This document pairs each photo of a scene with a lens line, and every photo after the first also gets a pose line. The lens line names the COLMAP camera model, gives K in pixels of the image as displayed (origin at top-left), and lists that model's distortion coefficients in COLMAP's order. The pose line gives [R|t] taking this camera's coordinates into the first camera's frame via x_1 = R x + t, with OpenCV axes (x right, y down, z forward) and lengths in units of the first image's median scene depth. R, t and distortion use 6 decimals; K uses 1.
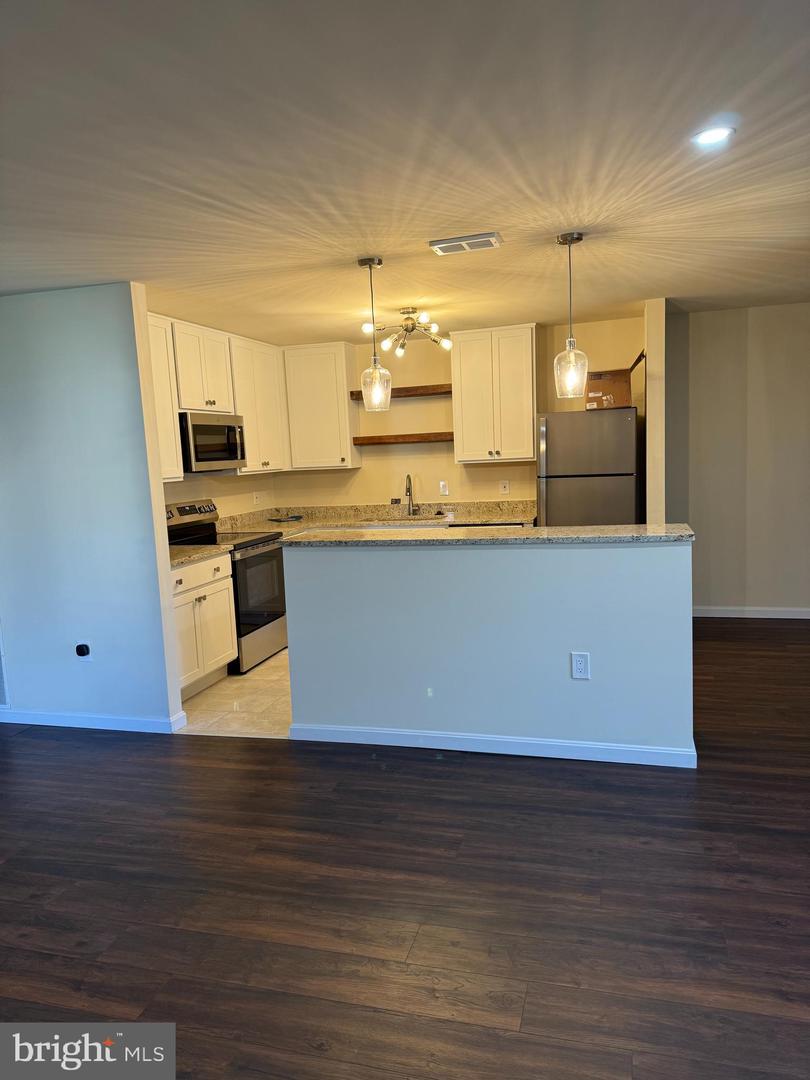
lens RADIAL K [[750.3, 0, 402.1], [0, 750.3, 547.4], [0, 0, 1]] dist [0.132913, -0.223319]
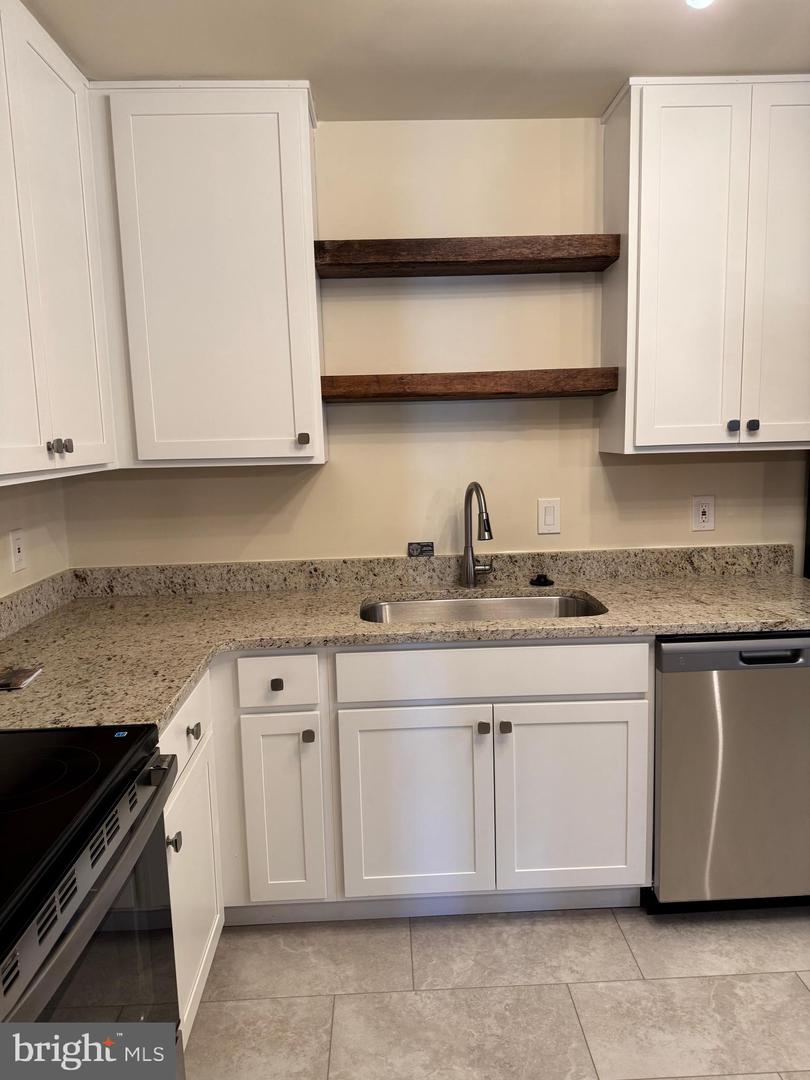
lens RADIAL K [[752.5, 0, 411.8], [0, 752.5, 538.2], [0, 0, 1]] dist [0.134802, -0.225776]
pose [[0.949970, -0.022114, 0.311558, -0.176343], [0.021431, 0.999755, 0.005617, -0.091197], [-0.311606, 0.001341, 0.950210, 0.830252]]
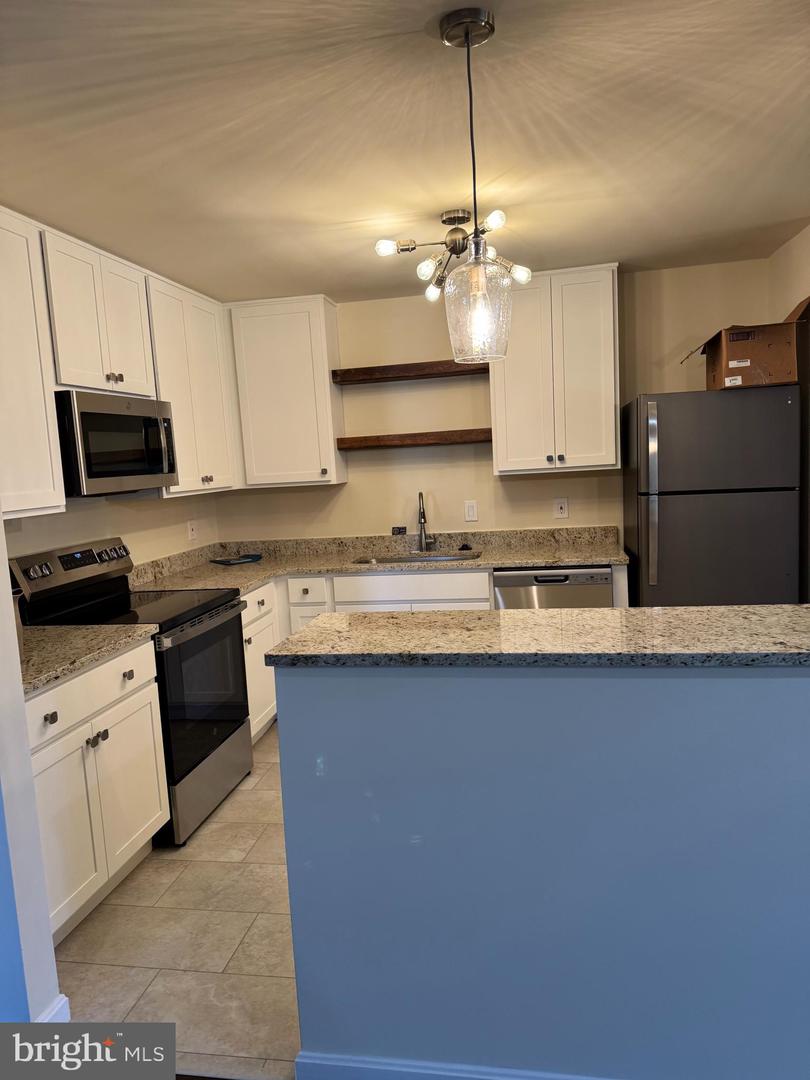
lens RADIAL K [[750.3, 0, 402.1], [0, 750.3, 547.4], [0, 0, 1]] dist [0.132913, -0.223319]
pose [[0.995272, -0.022157, 0.094562, -0.093810], [0.023658, 0.999611, -0.014786, -0.047181], [-0.094197, 0.016953, 0.995409, 0.411770]]
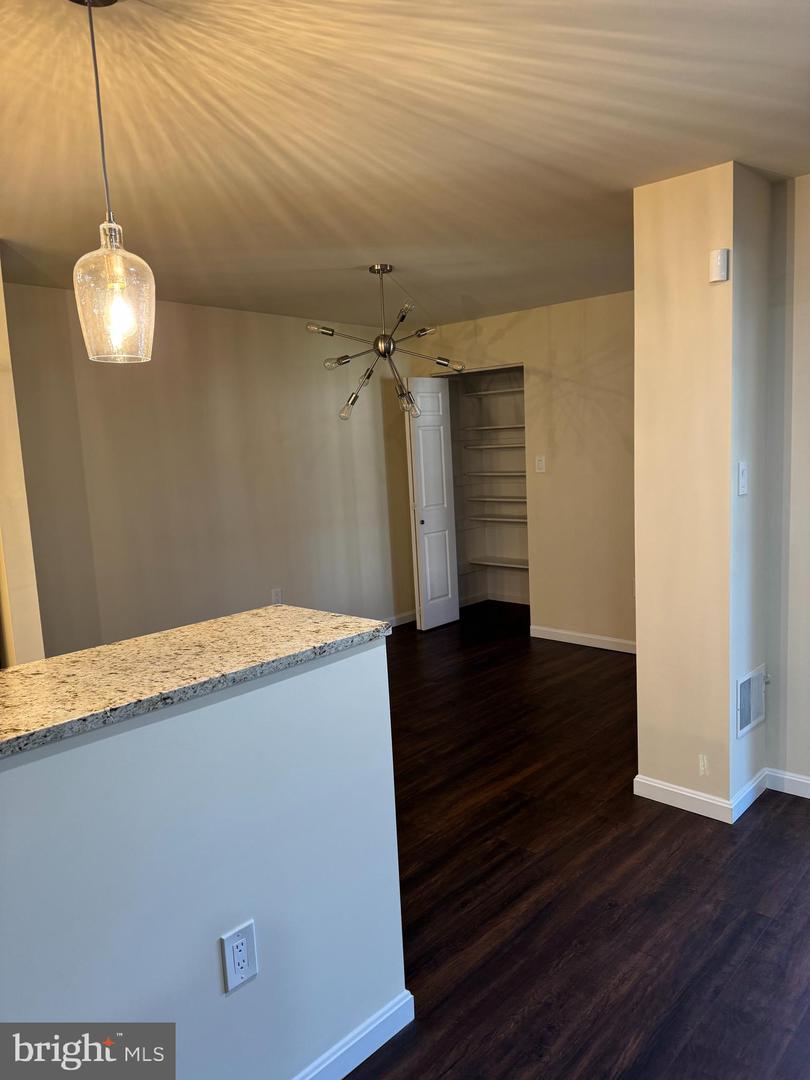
lens RADIAL K [[757.2, 0, 405.0], [0, 757.2, 540.0], [0, 0, 1]] dist [0.038095, -0.032707]
pose [[0.451440, -0.083204, 0.888414, -0.070009], [0.138670, 0.990088, 0.022262, -0.057639], [-0.881460, 0.113146, 0.458504, 0.465347]]
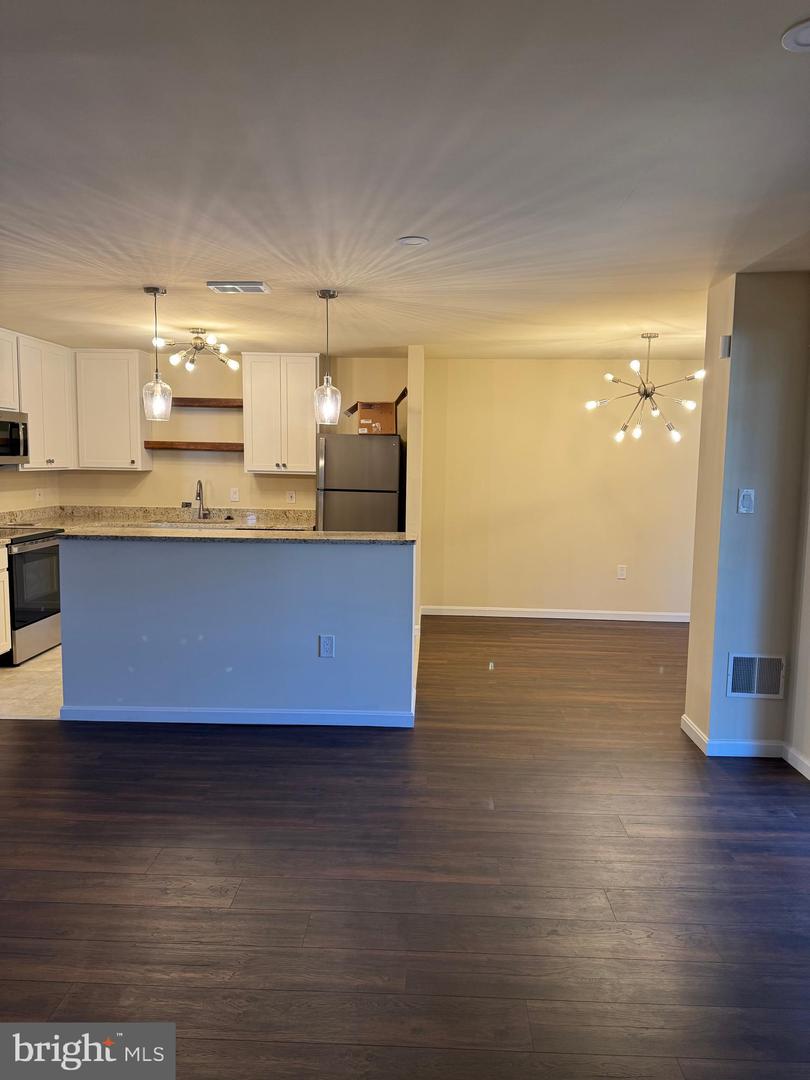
lens RADIAL K [[753.4, 0, 405.0], [0, 753.4, 540.0], [0, 0, 1]] dist [0.185932, -0.363850]
pose [[0.968970, 0.036444, 0.244476, 0.037317], [-0.030013, 0.999100, -0.029981, 0.013468], [-0.245349, 0.021713, 0.969192, -0.137952]]
